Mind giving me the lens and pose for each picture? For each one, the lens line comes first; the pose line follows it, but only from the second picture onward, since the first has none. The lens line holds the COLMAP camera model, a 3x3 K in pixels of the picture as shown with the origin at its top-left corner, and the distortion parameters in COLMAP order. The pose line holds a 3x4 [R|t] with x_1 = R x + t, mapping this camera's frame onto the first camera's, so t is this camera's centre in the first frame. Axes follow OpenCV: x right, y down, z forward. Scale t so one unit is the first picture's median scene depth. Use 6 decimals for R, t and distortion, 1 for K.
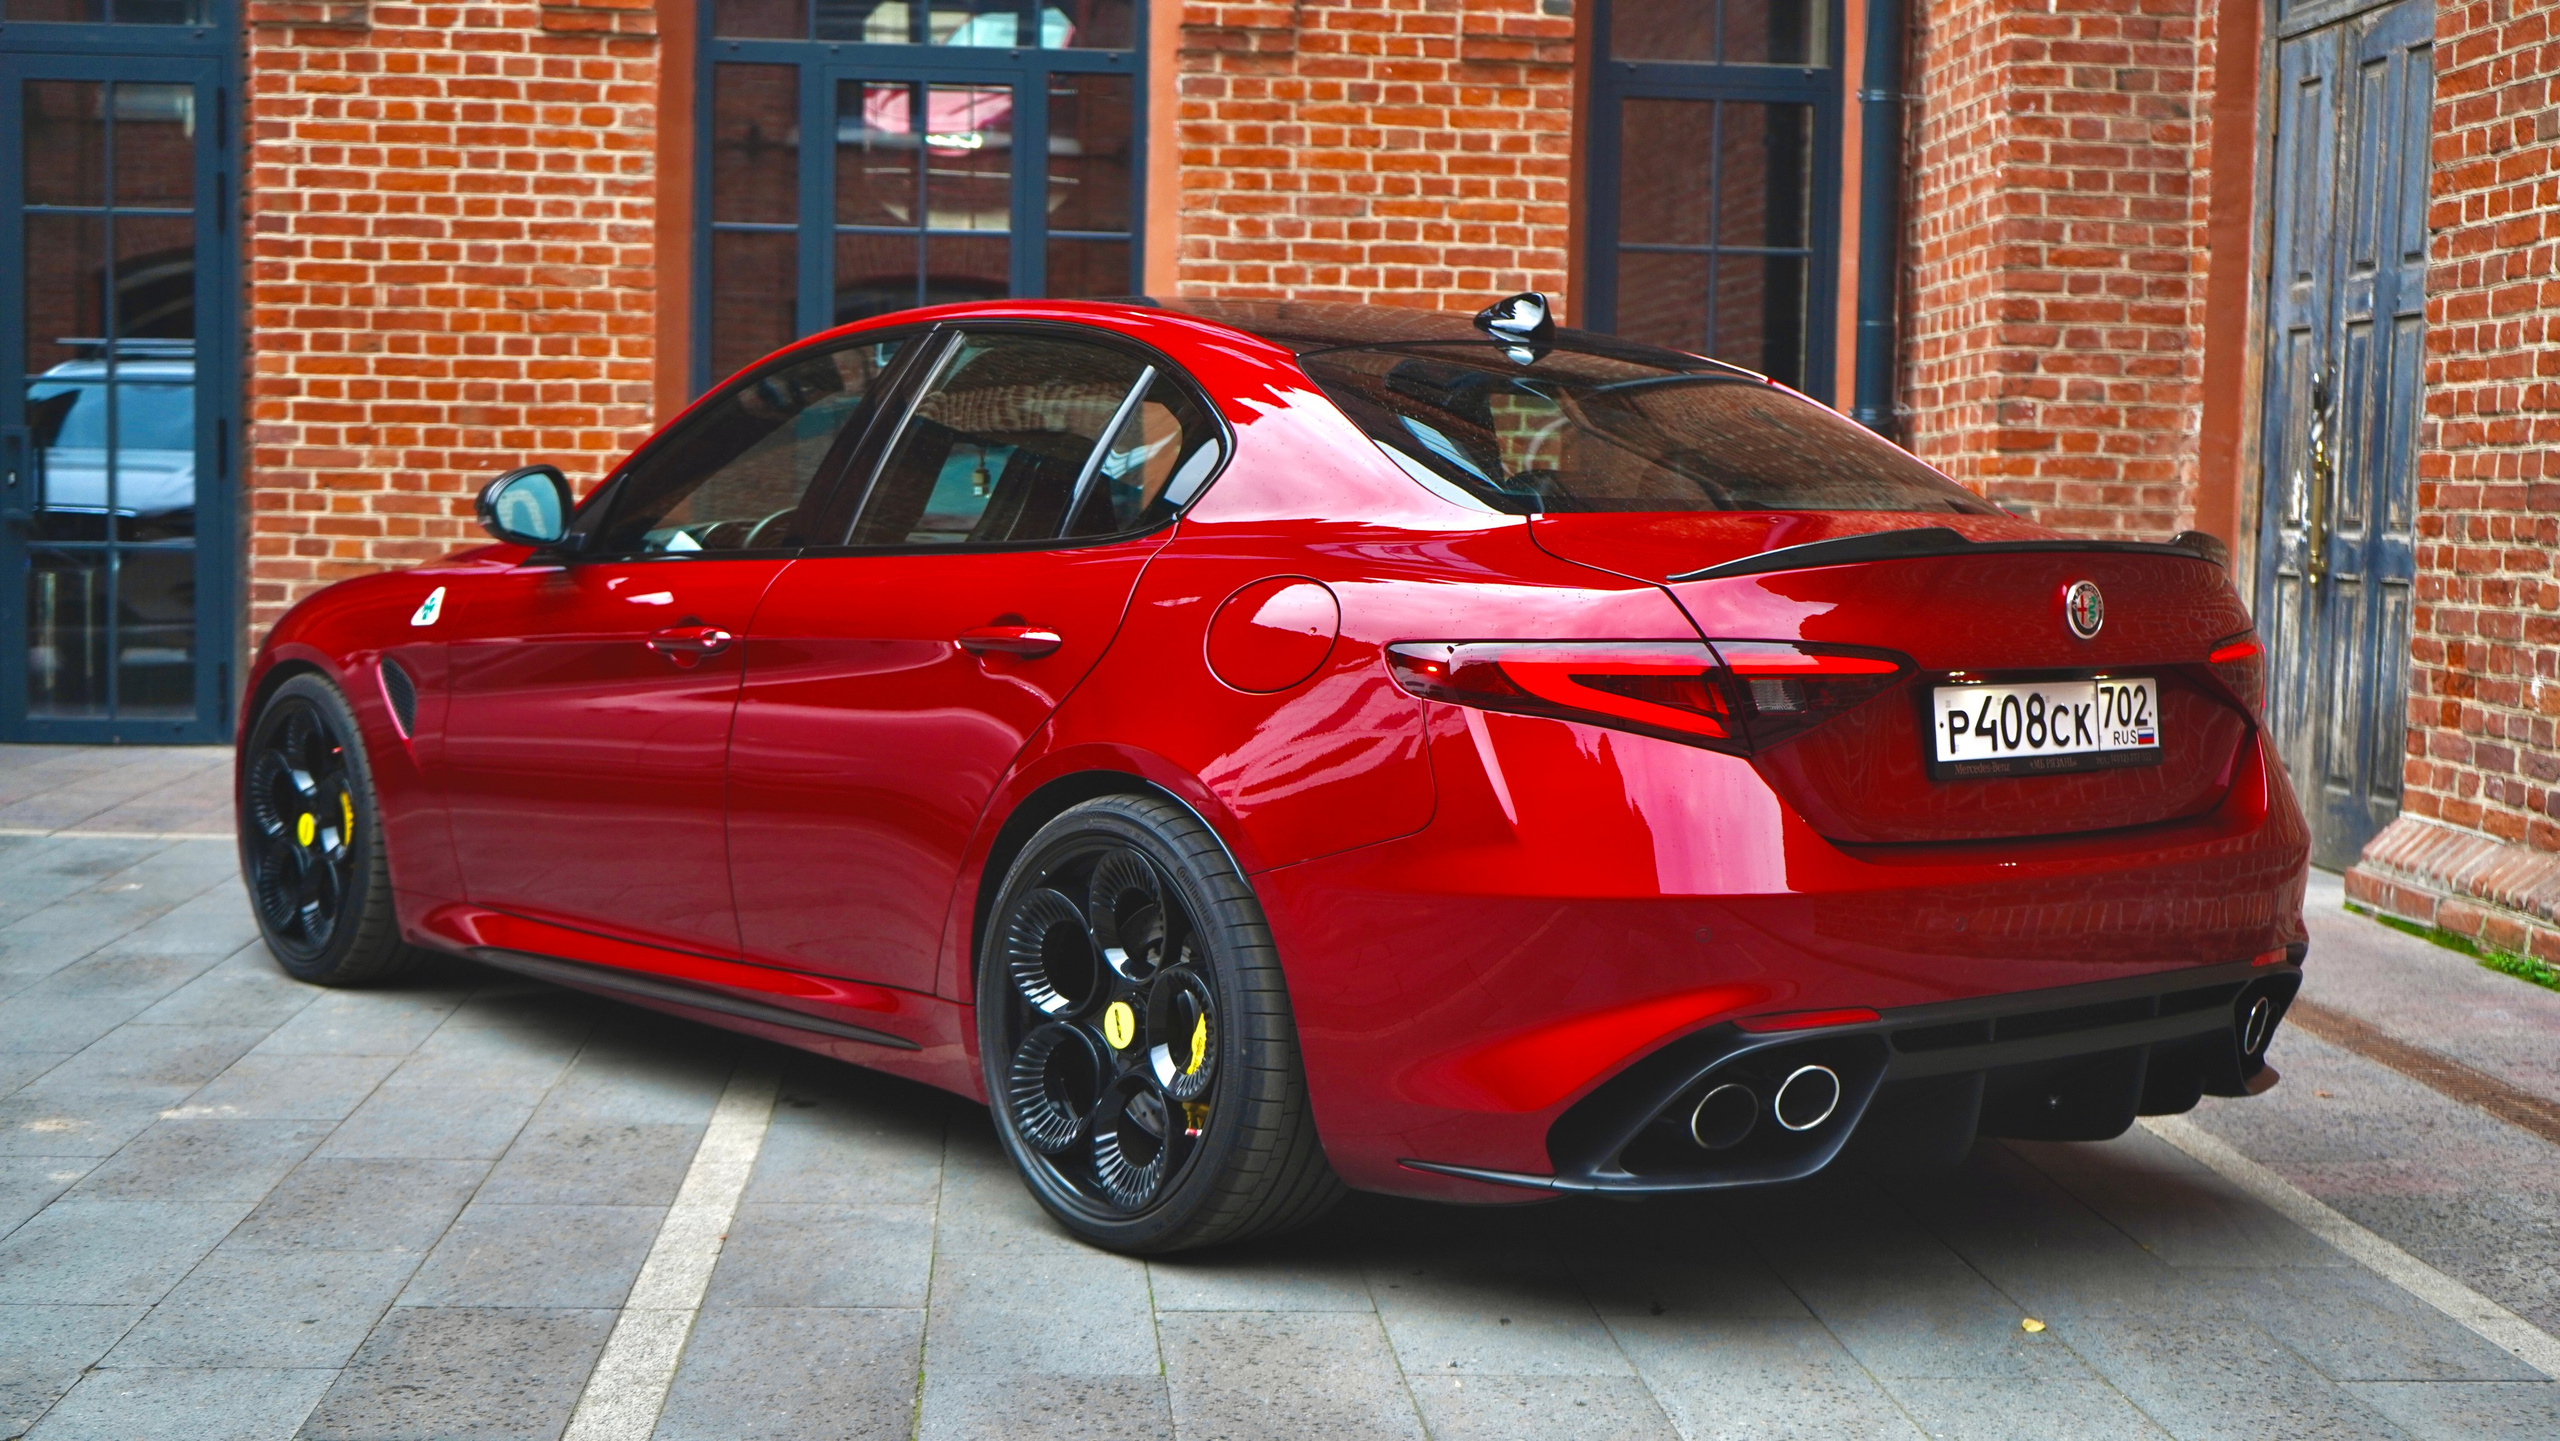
lens RADIAL K [[3339.3, 0, 1266.5], [0, 3339.3, 710.7], [0, 0, 1]] dist [-0.007255, 0.000000]
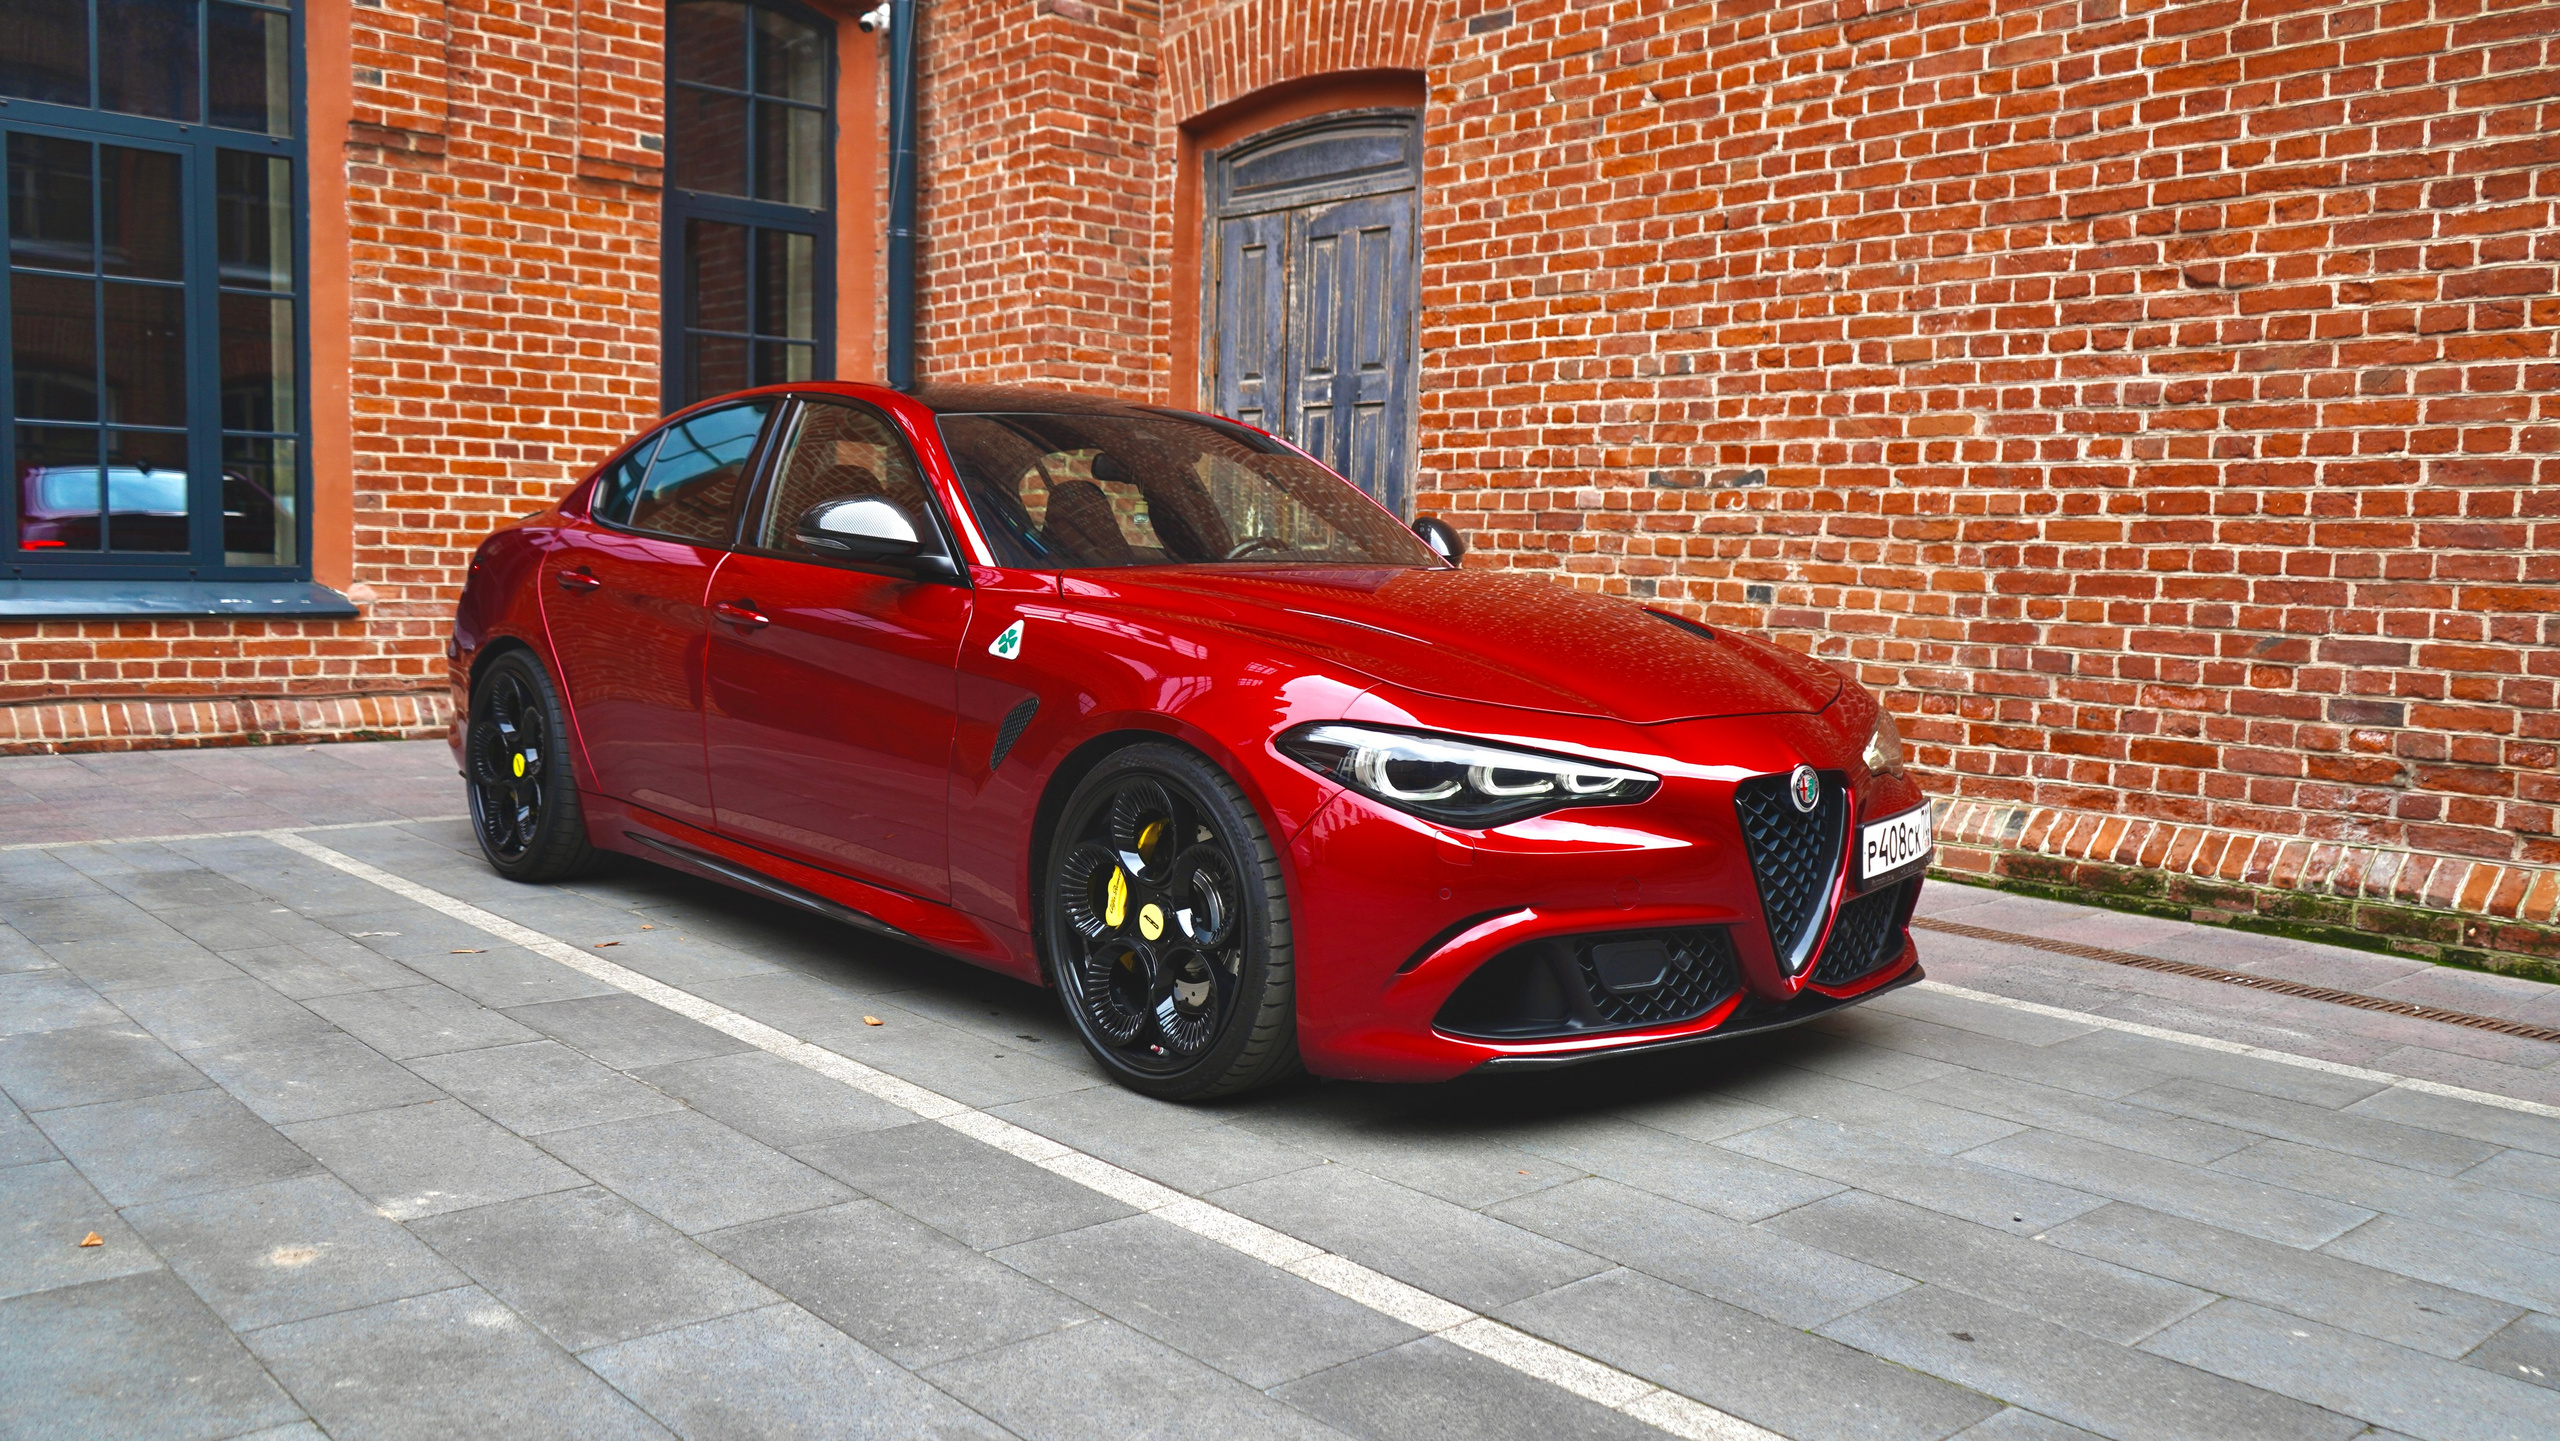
lens RADIAL K [[2065.1, 0, 1298.8], [0, 2065.1, 714.6], [0, 0, 1]] dist [-0.008859, 0.007493]
pose [[0.788169, -0.050811, 0.613358, -0.223307], [0.033752, 0.998655, 0.039358, -0.010271], [-0.614533, -0.010318, 0.788824, 0.206021]]
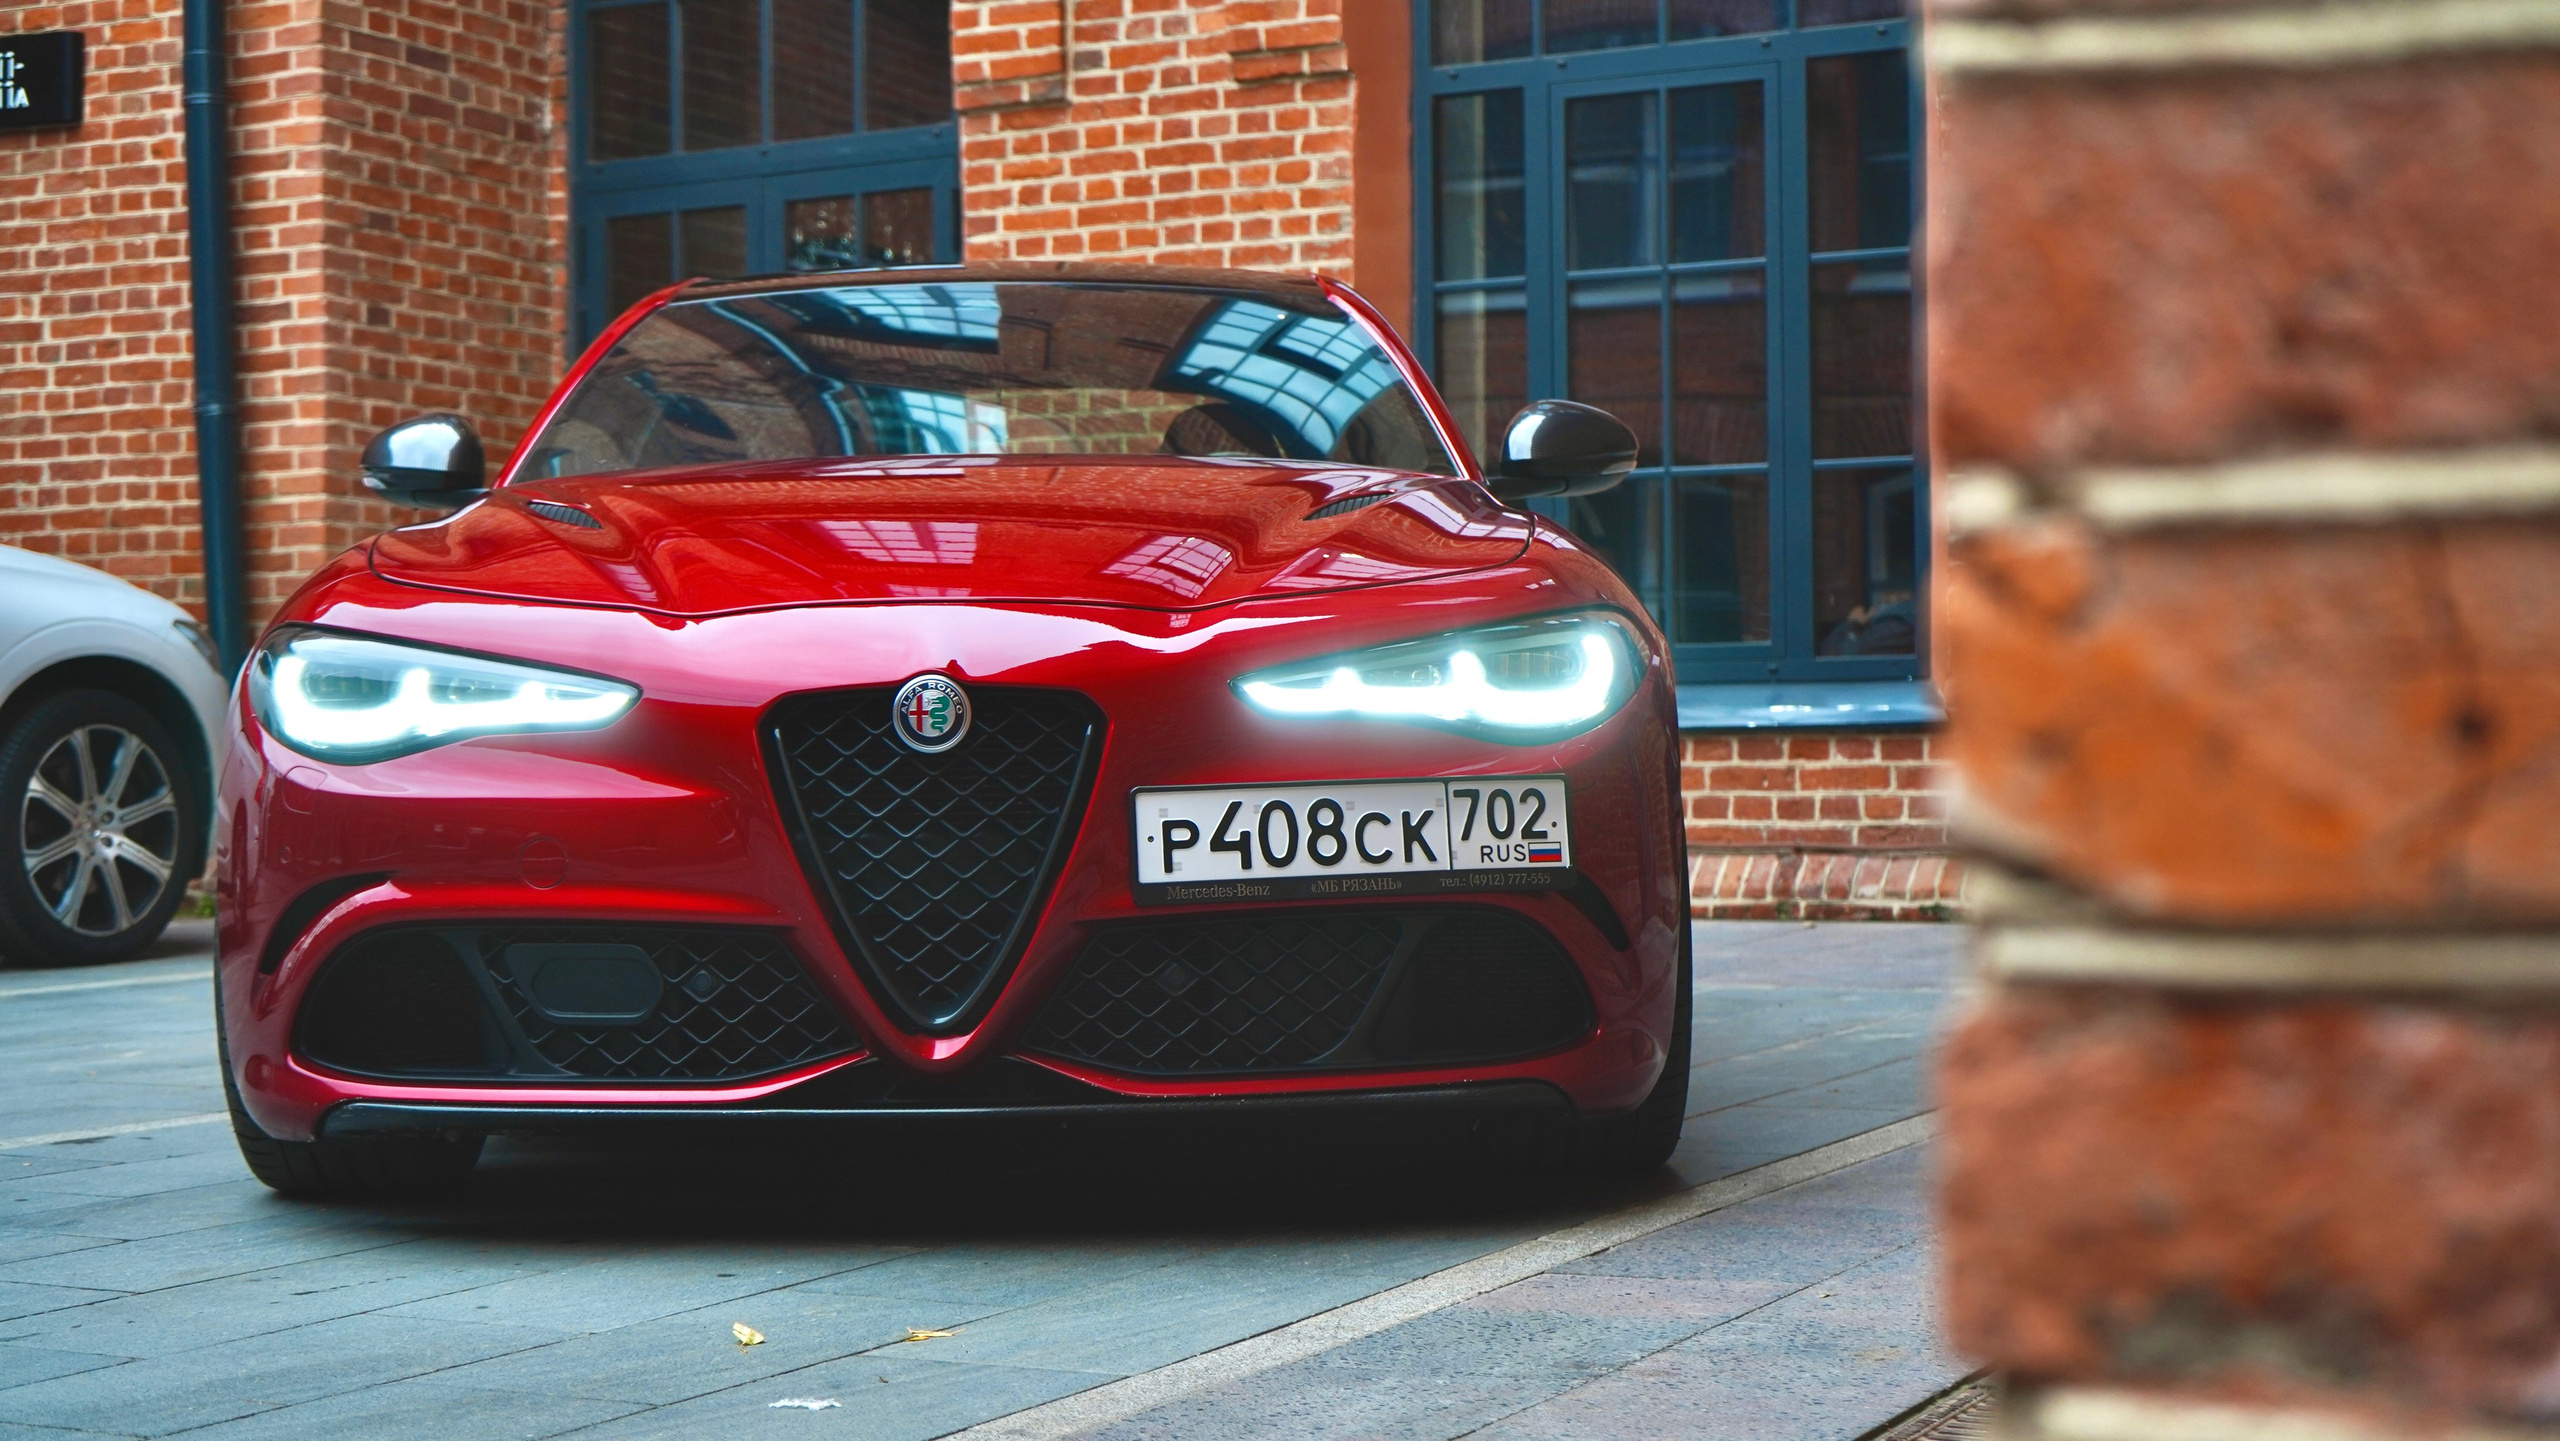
lens RADIAL K [[3775.8, 0, 1237.4], [0, 3775.8, 721.2], [0, 0, 1]] dist [0.001657, 0.000000]
pose [[0.846841, -0.035241, -0.530677, 0.303906], [-0.008970, 0.996714, -0.080503, 0.043584], [0.531771, 0.072933, 0.843742, 0.174252]]
